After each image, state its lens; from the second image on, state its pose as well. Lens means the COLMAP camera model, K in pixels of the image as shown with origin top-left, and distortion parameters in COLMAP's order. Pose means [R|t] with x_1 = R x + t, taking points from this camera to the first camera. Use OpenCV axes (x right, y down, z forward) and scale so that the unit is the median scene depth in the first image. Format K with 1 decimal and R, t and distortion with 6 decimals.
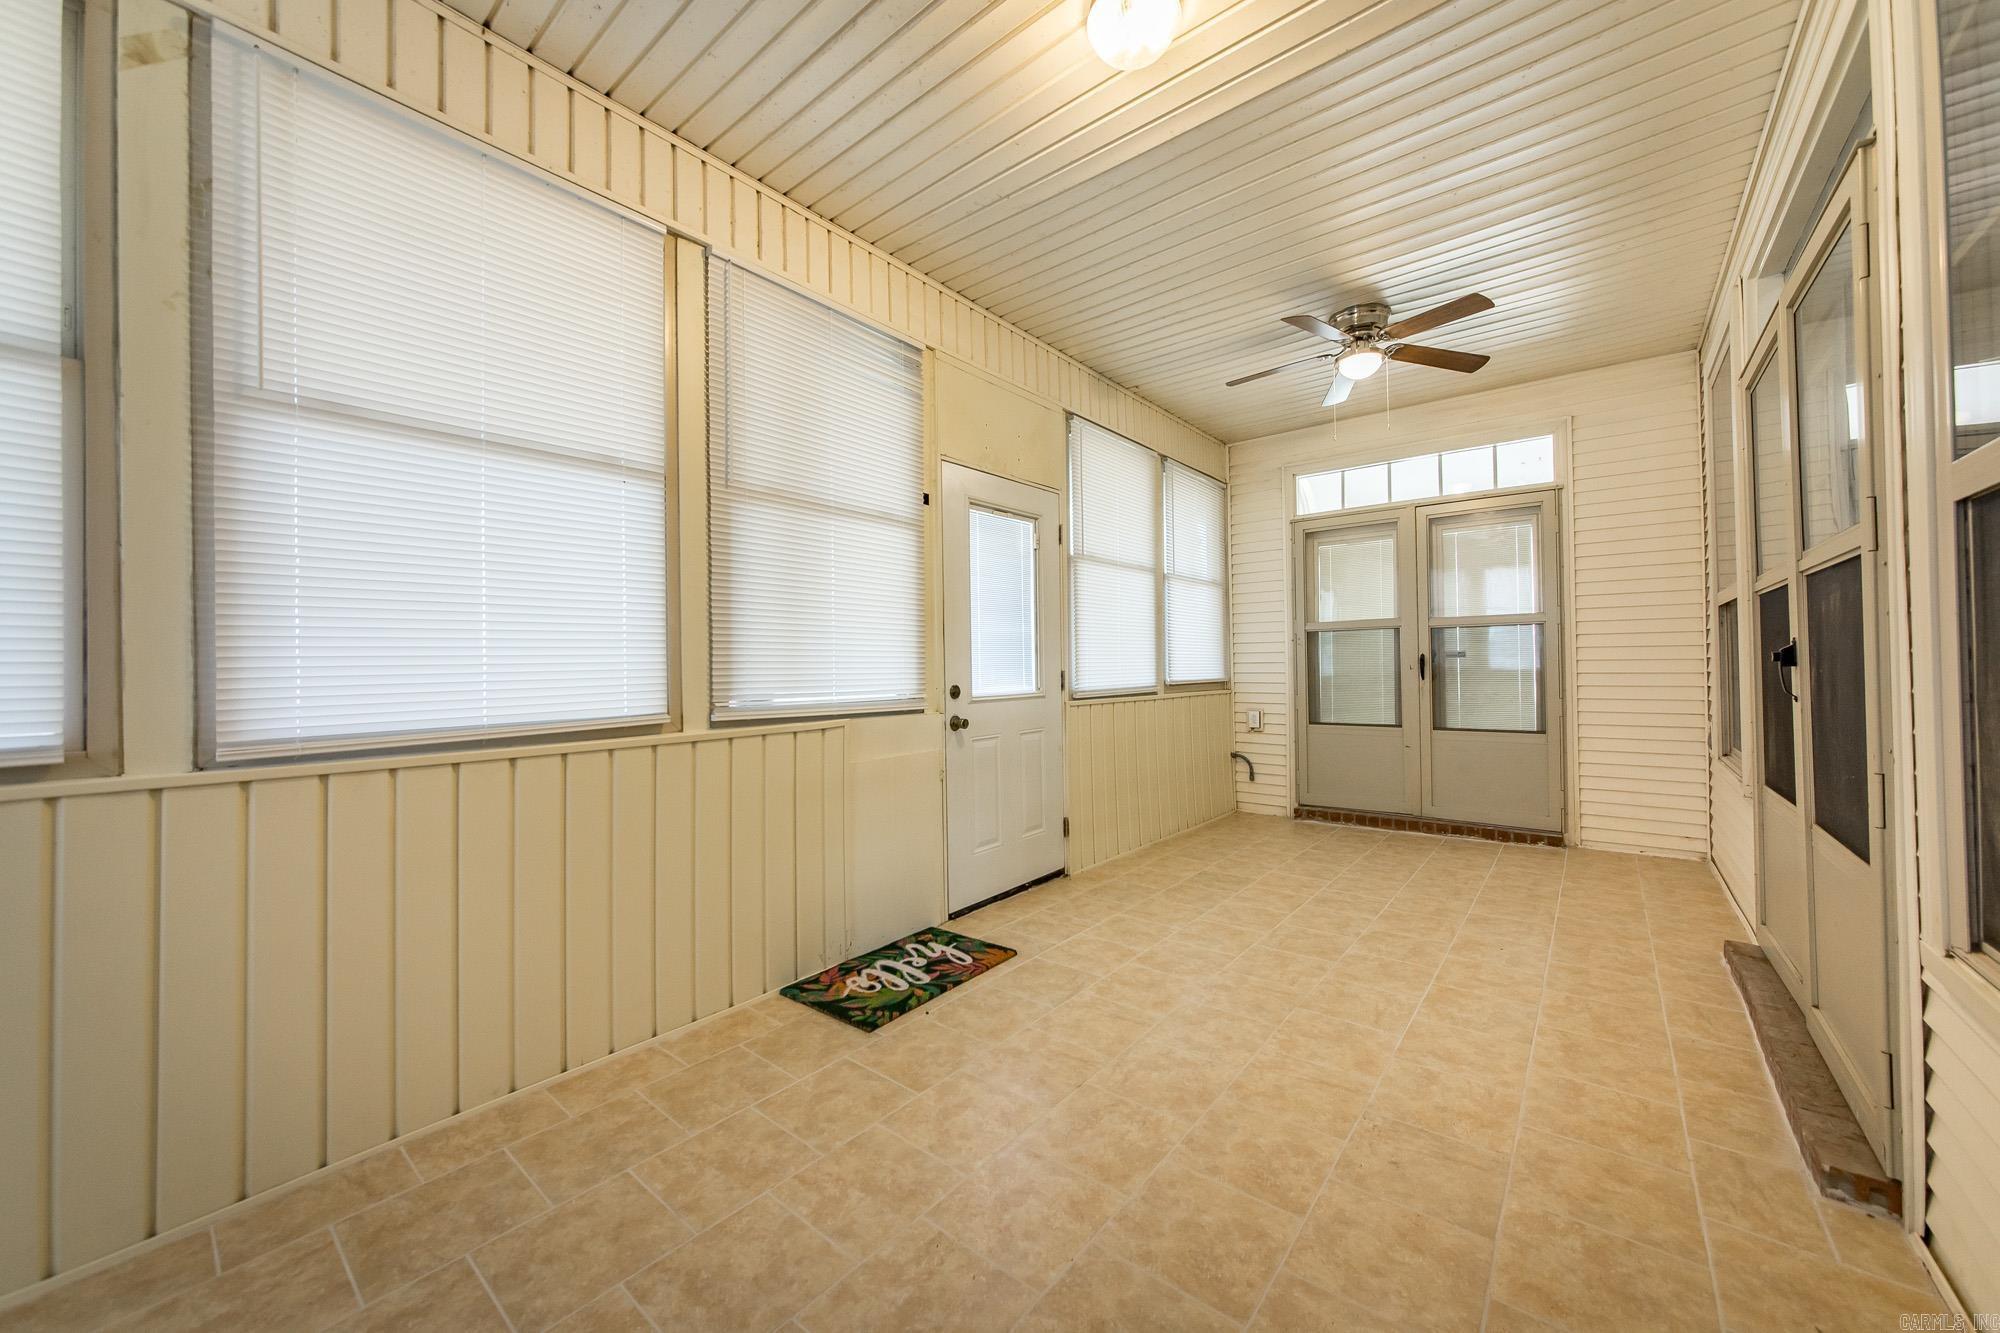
lens RADIAL K [[732.9, 0, 998.6], [0, 732.9, 663.4], [0, 0, 1]] dist [-0.005216, 0.000591]
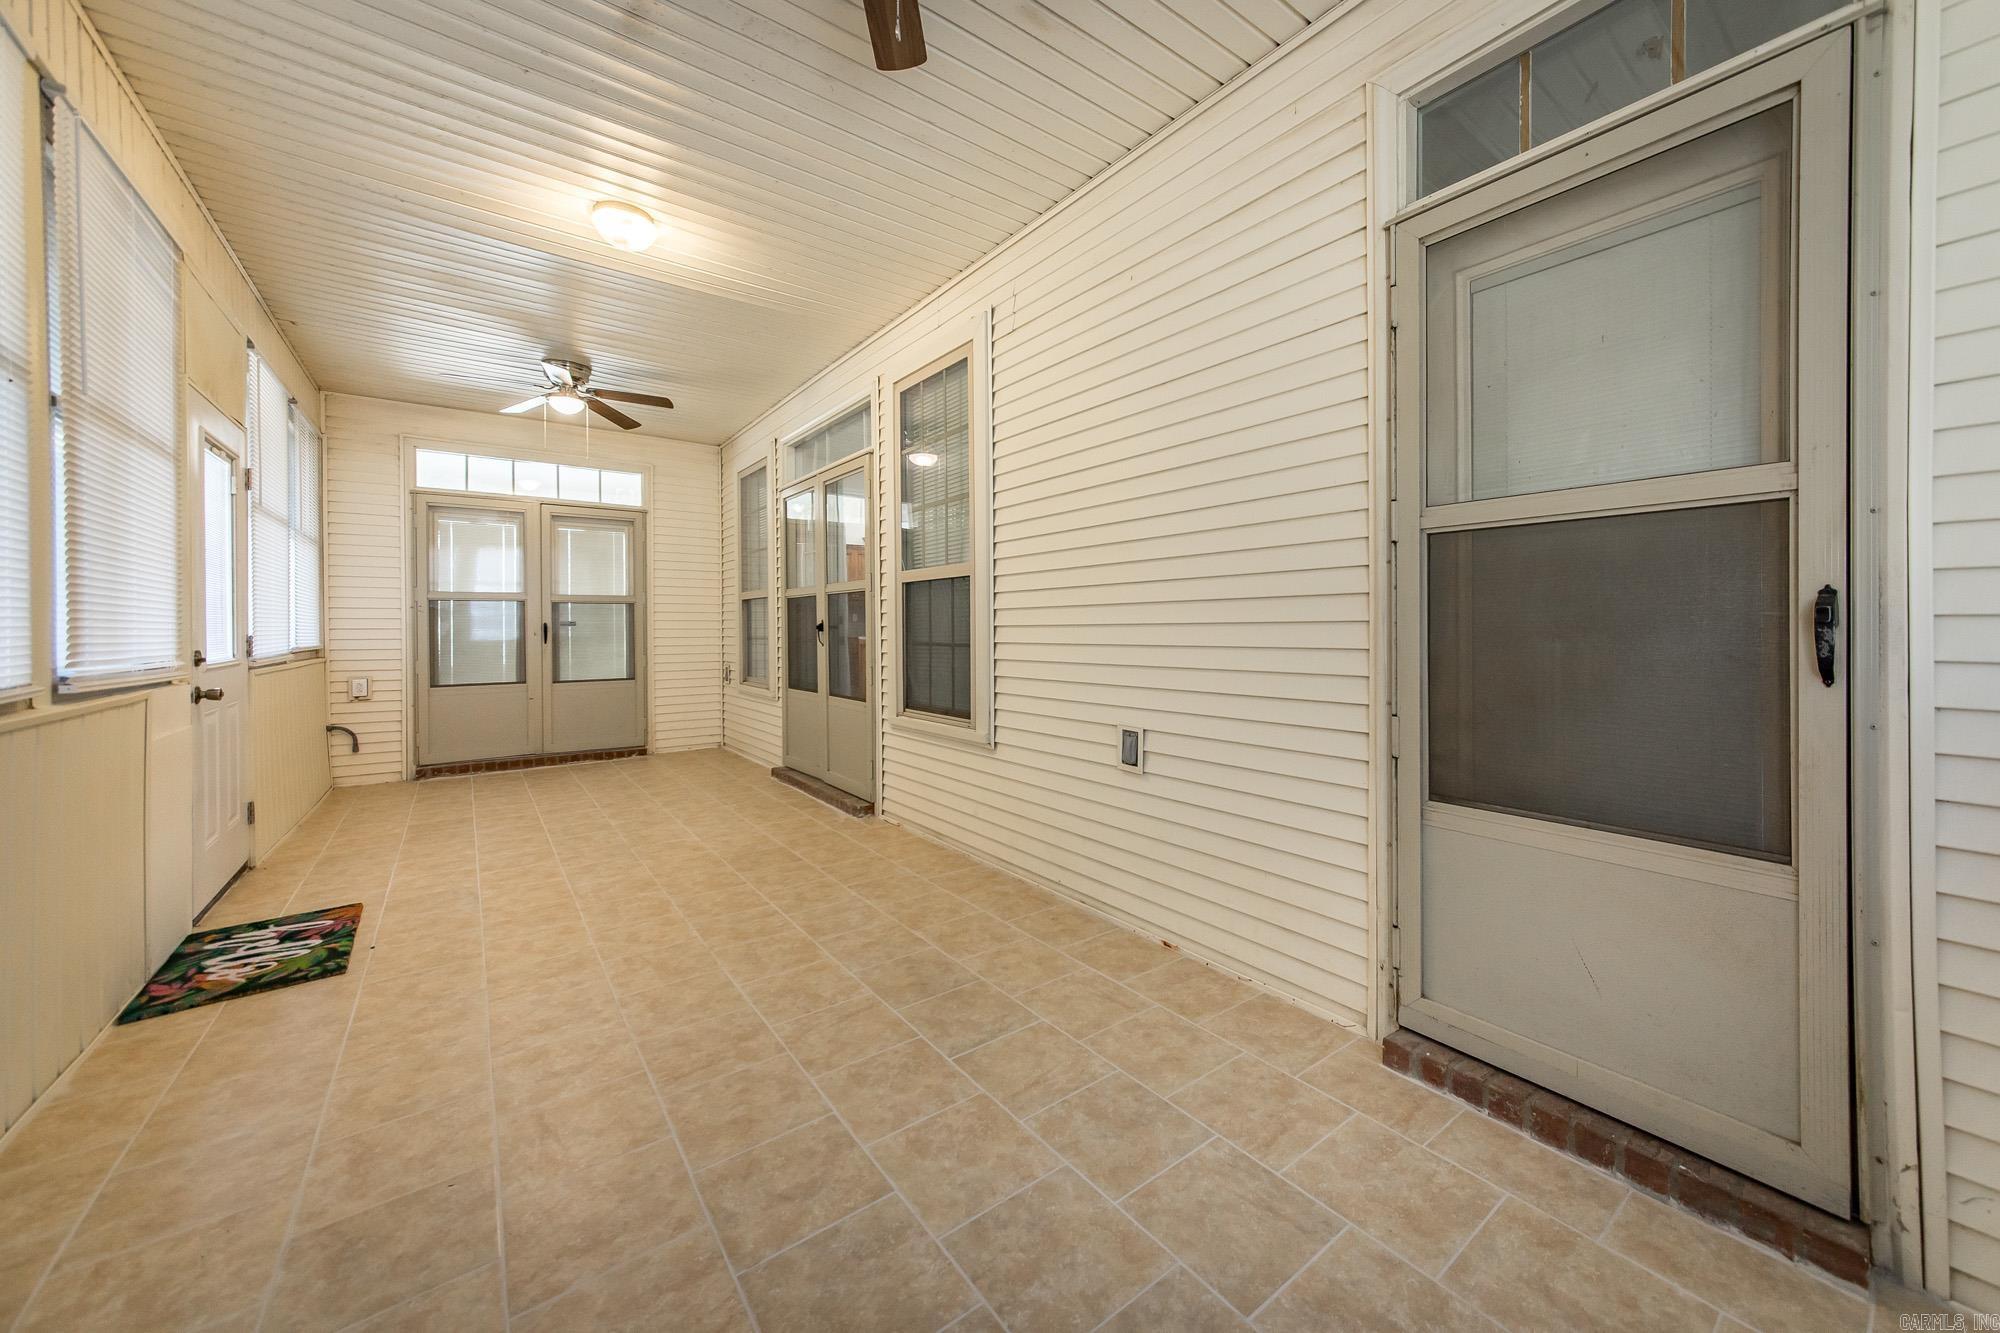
lens RADIAL K [[732.9, 0, 998.6], [0, 732.9, 663.4], [0, 0, 1]] dist [-0.005216, 0.000591]
pose [[0.277720, -0.036664, 0.959962, -0.461314], [-0.002385, 0.999242, 0.038855, 0.006759], [-0.960659, -0.013080, 0.277422, -0.099048]]
